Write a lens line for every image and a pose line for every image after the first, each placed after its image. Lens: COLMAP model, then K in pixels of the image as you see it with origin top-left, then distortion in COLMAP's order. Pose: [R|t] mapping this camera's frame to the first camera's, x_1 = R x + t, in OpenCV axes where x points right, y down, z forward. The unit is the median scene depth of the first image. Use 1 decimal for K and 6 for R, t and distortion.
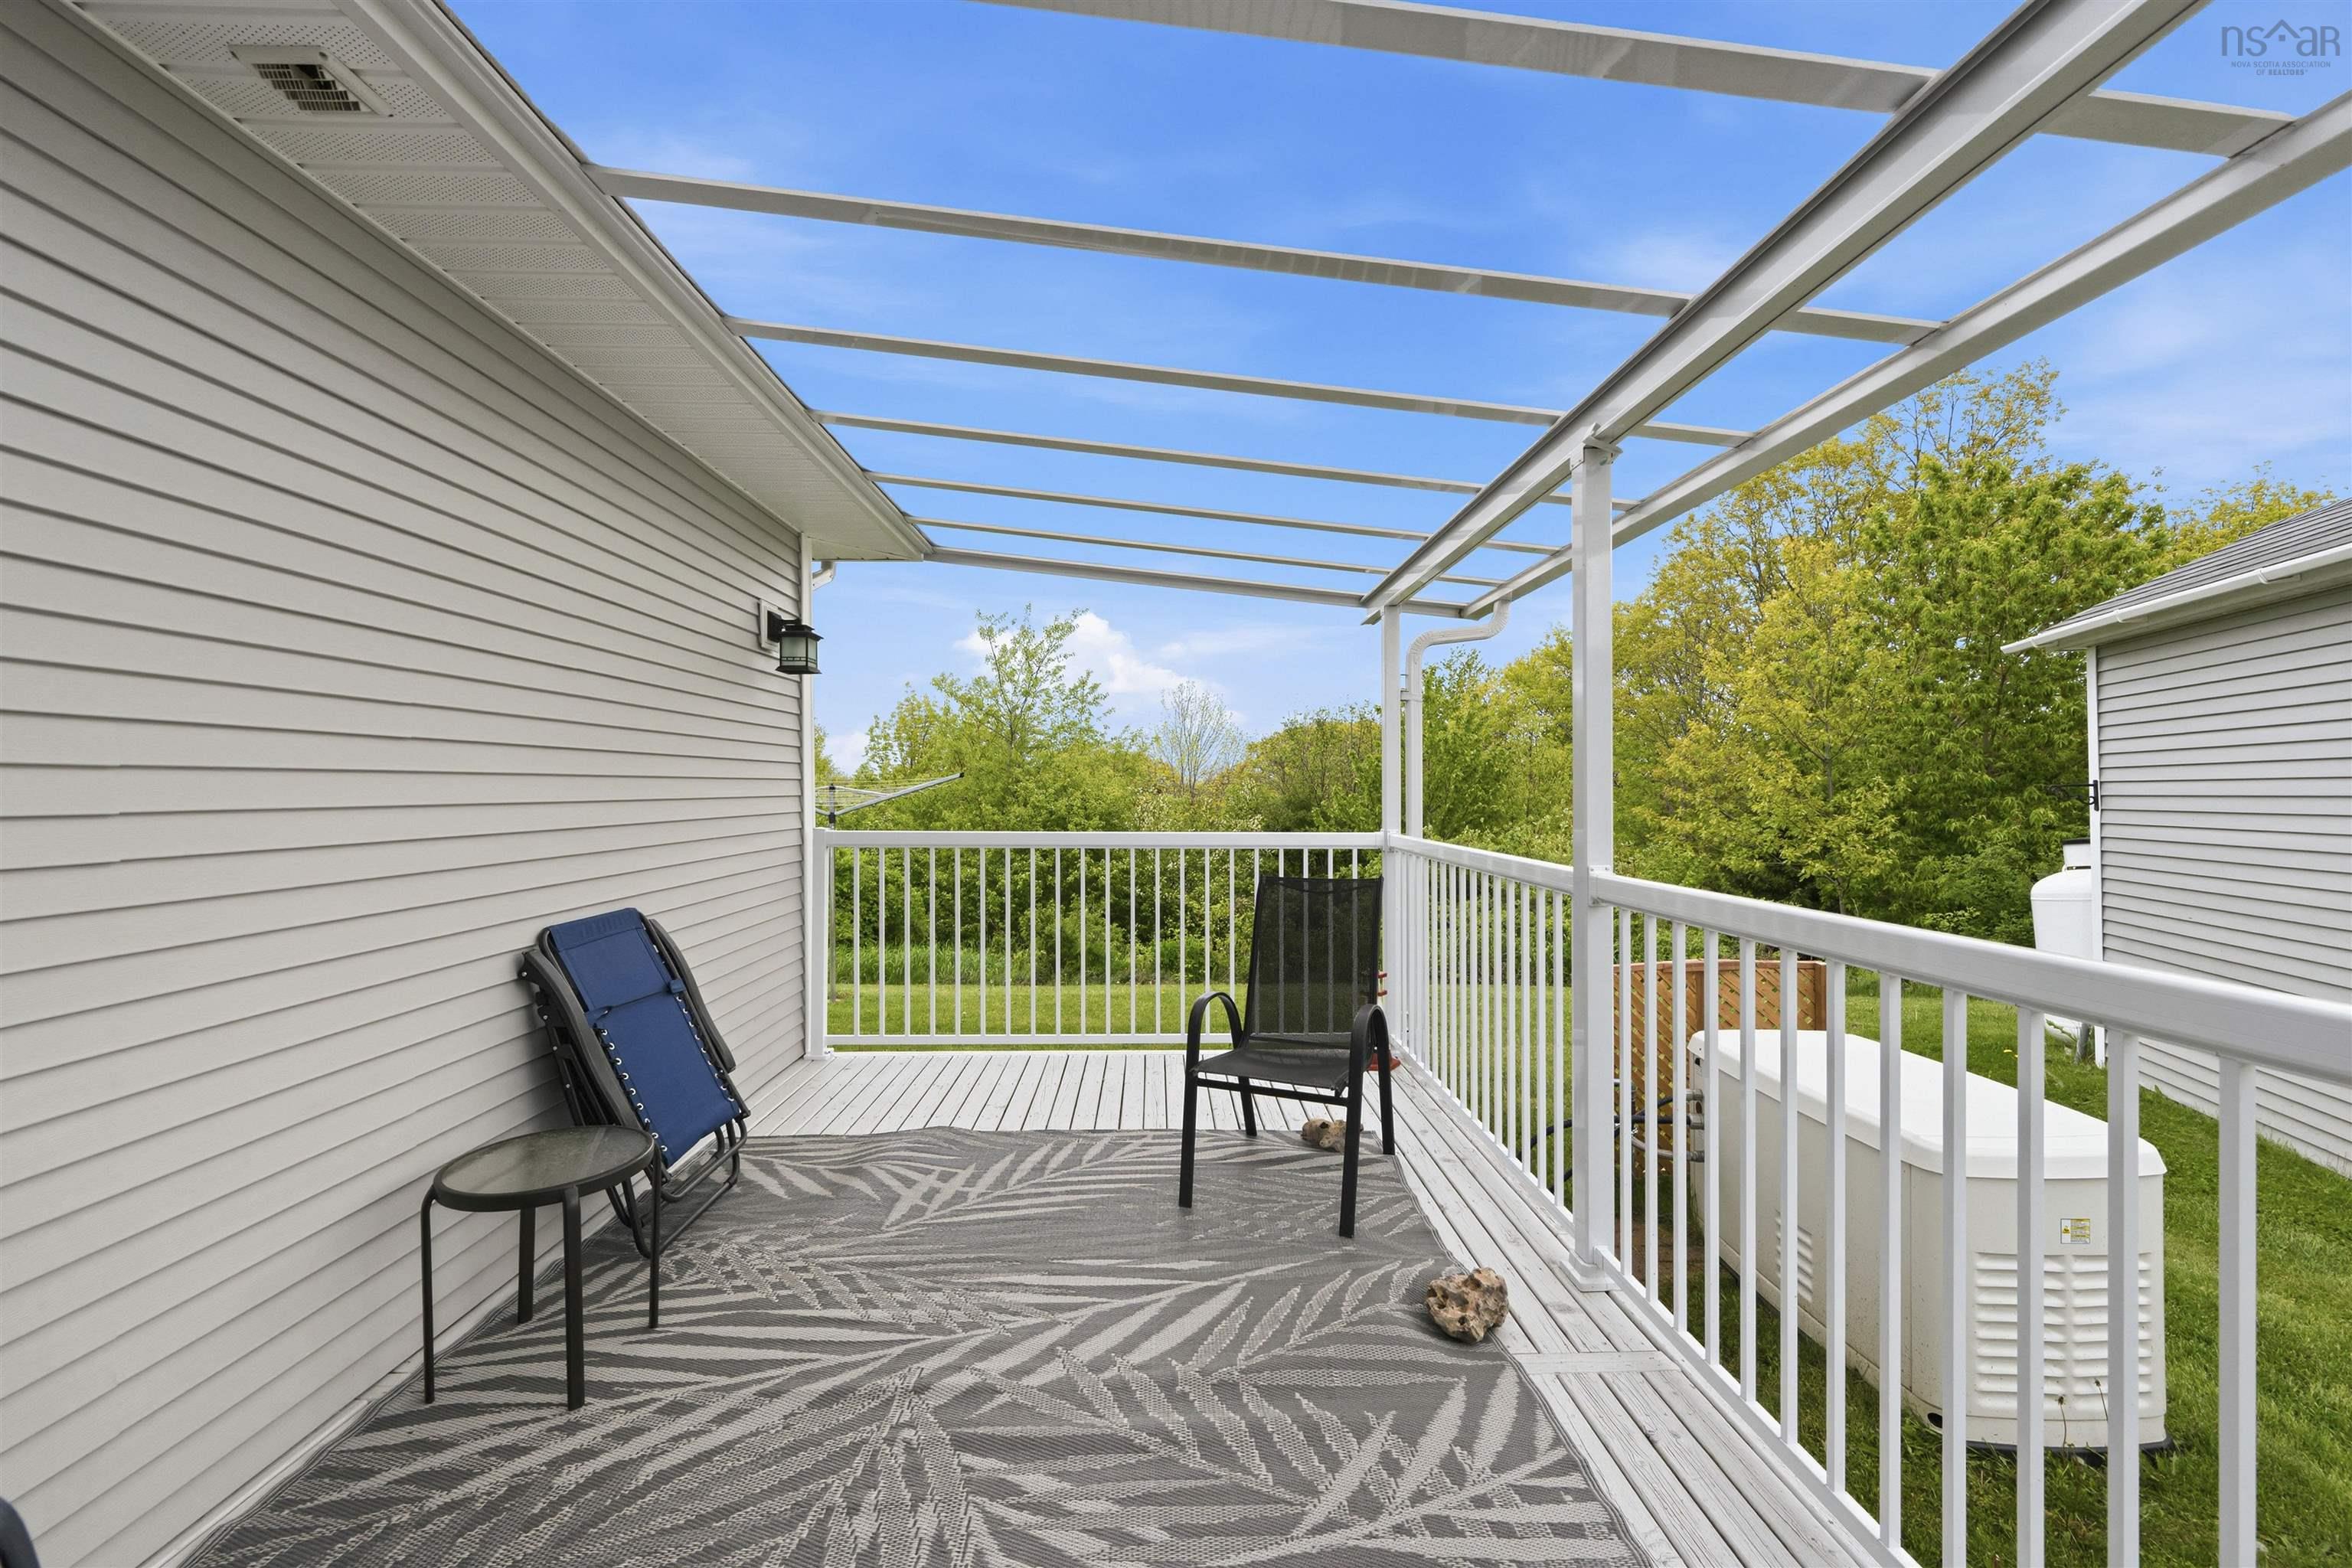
lens RADIAL K [[963.9, 0, 1181.7], [0, 963.9, 786.4], [0, 0, 1]] dist [0.000558, -0.001128]
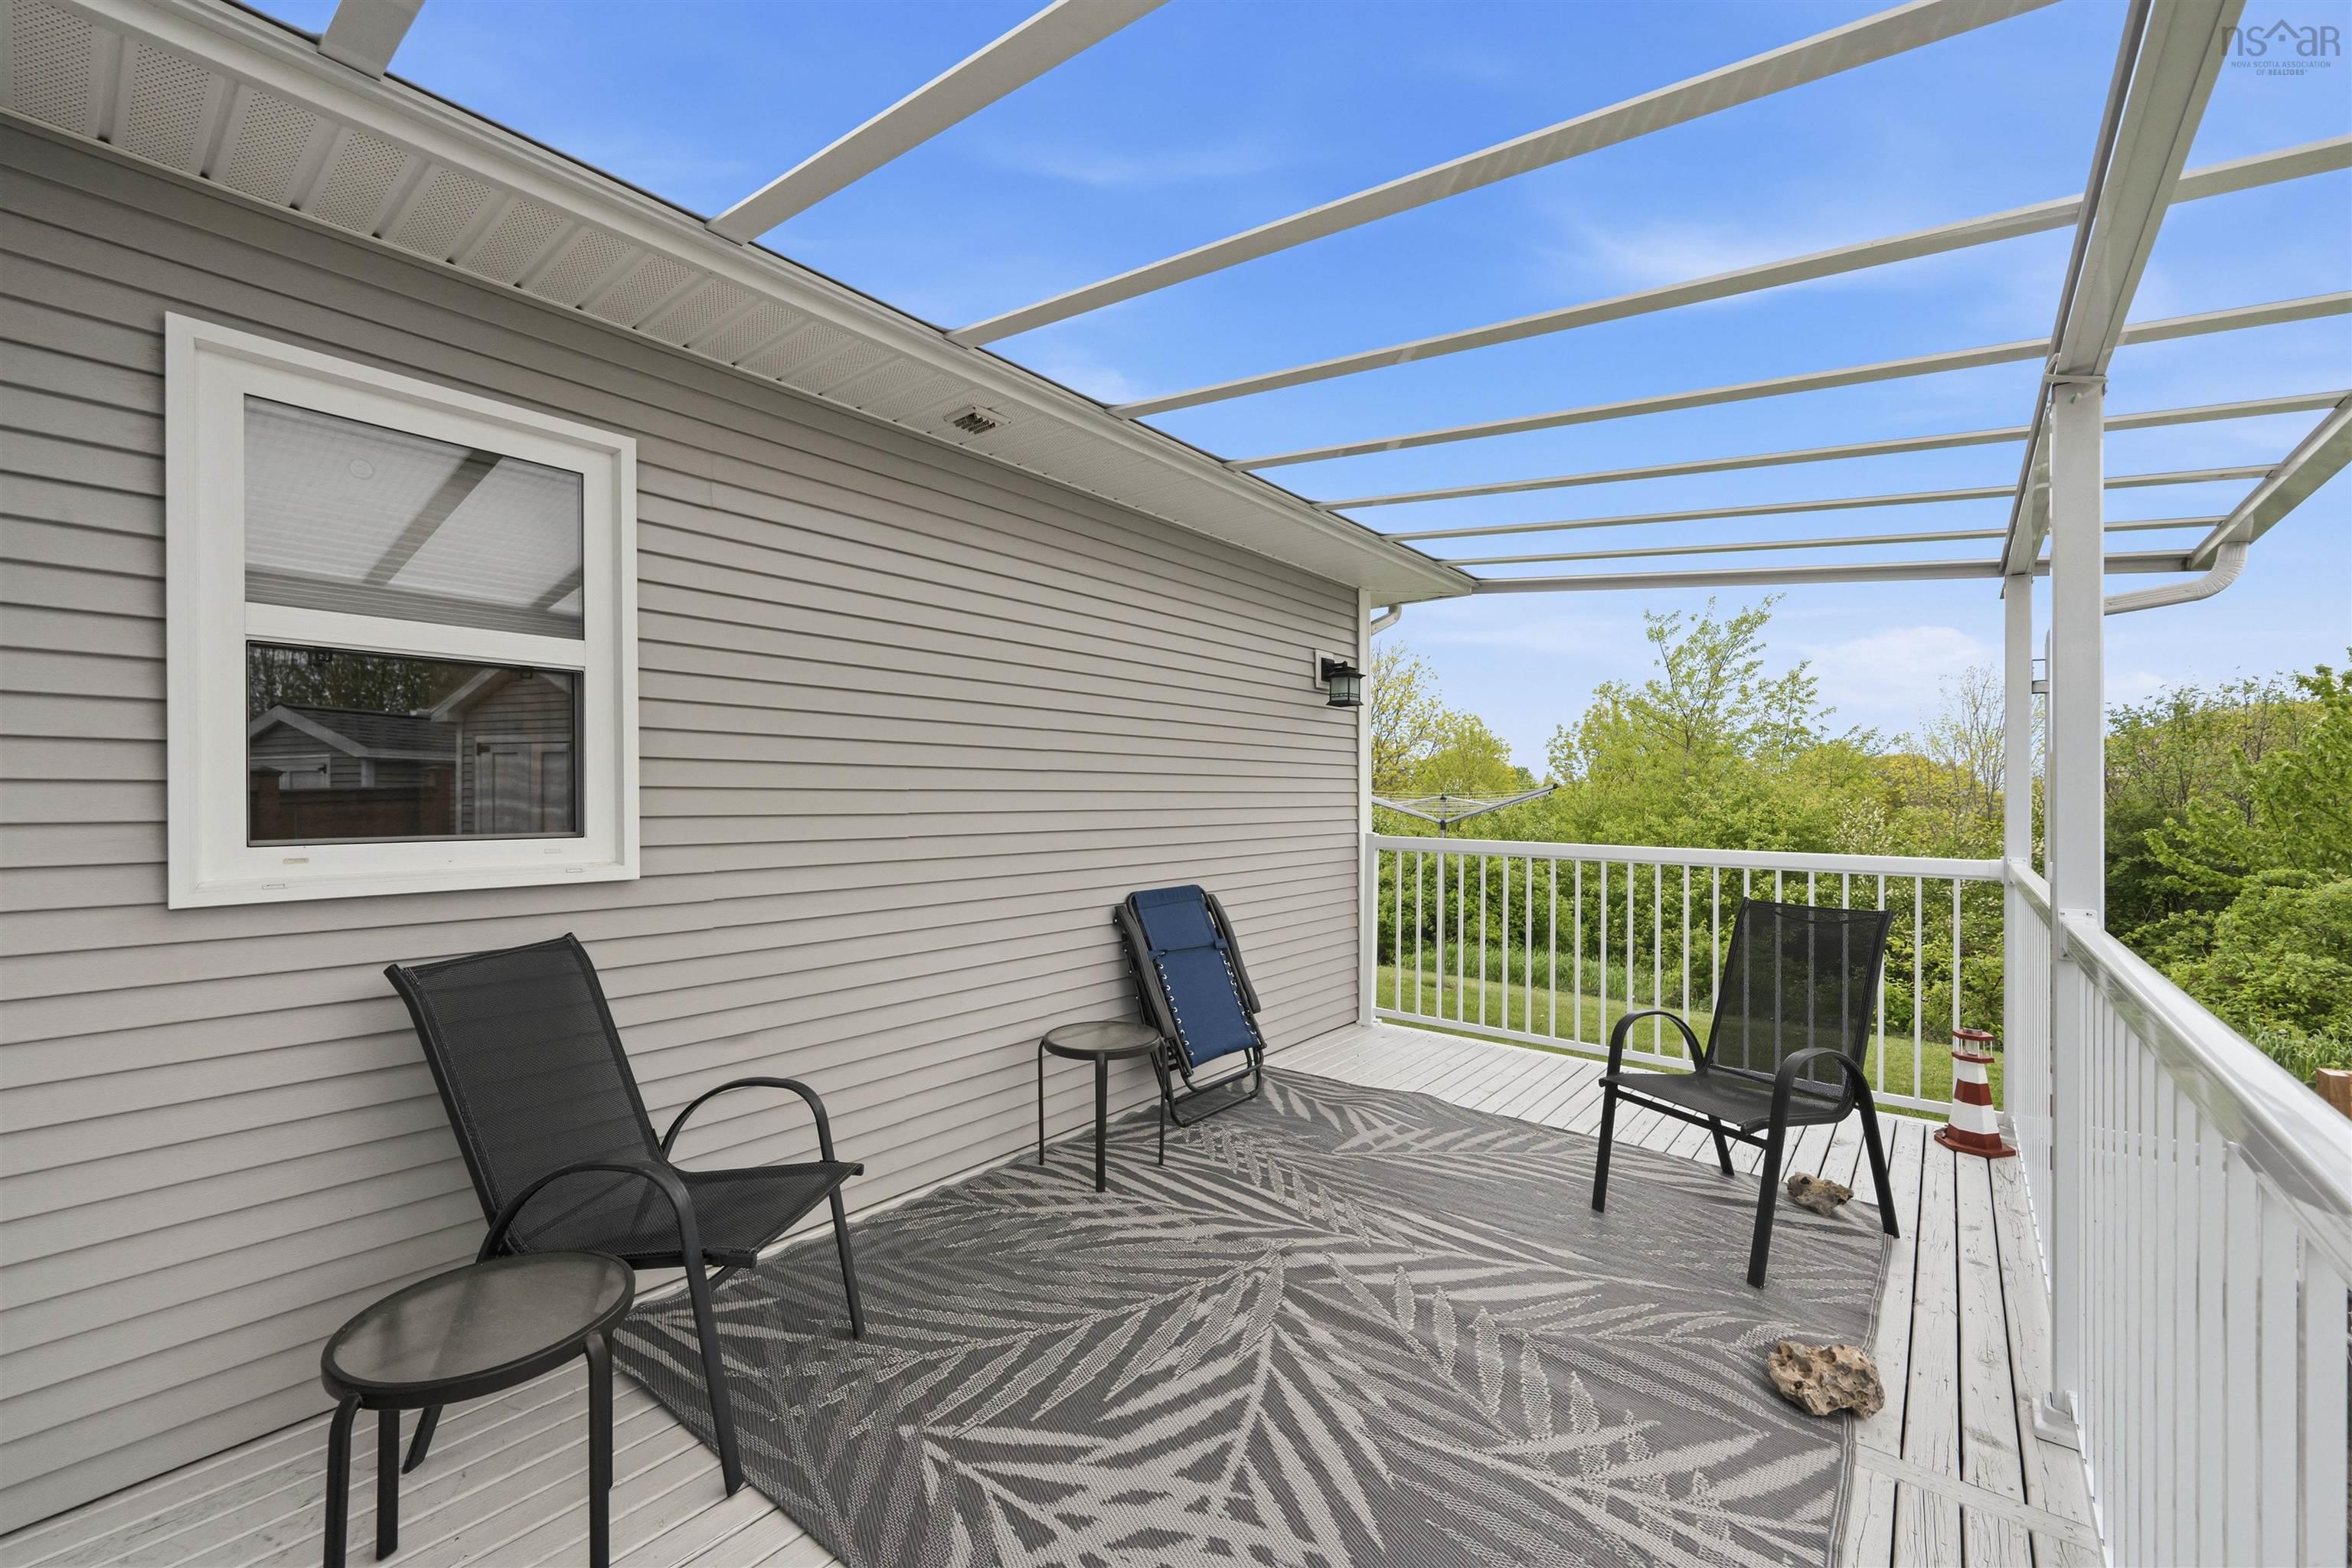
lens RADIAL K [[941.1, 0, 1172.7], [0, 941.1, 792.2], [0, 0, 1]] dist [0.000419, -0.000079]
pose [[0.748837, 0.003282, -0.662746, 0.322510], [-0.004700, 0.999989, -0.000358, -0.009271], [0.662738, 0.003383, 0.748844, -0.056981]]
